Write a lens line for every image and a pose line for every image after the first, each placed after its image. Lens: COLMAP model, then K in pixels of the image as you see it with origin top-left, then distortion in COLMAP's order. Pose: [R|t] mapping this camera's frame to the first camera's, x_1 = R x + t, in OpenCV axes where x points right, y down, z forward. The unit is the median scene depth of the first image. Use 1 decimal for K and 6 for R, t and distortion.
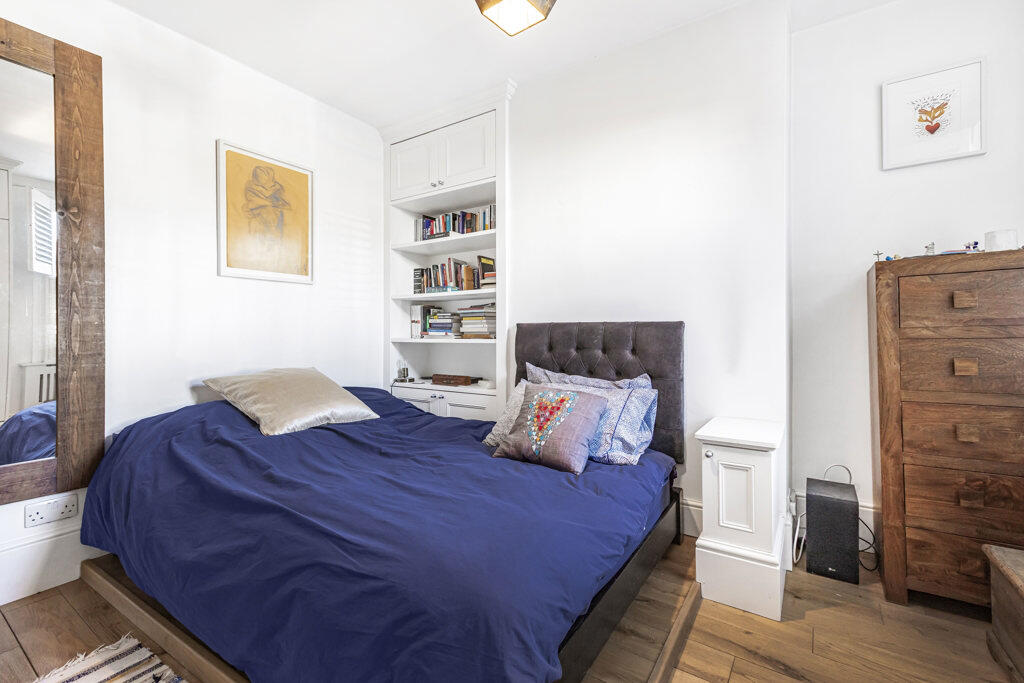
lens RADIAL K [[455.4, 0, 511.5], [0, 455.4, 333.3], [0, 0, 1]] dist [0.001318, 0.000083]
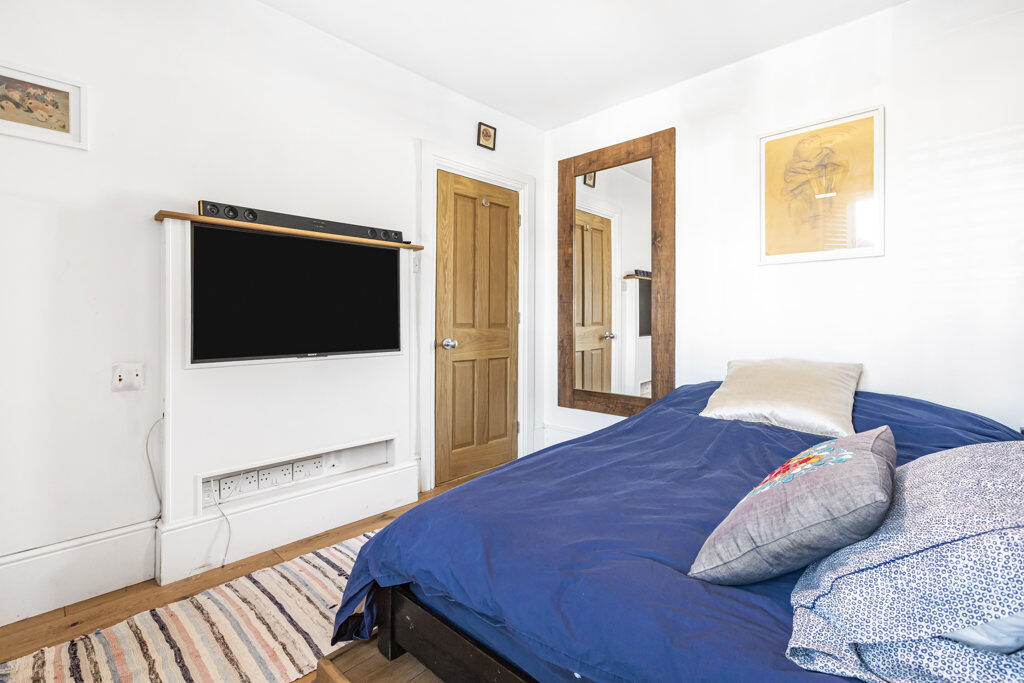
lens RADIAL K [[460.4, 0, 514.7], [0, 460.4, 320.3], [0, 0, 1]] dist [-0.000984, -0.000280]
pose [[-0.170718, 0.000298, -0.985320, 0.374580], [-0.000187, 1.000000, 0.000335, 0.000170], [0.985320, 0.000242, -0.170718, 0.463693]]
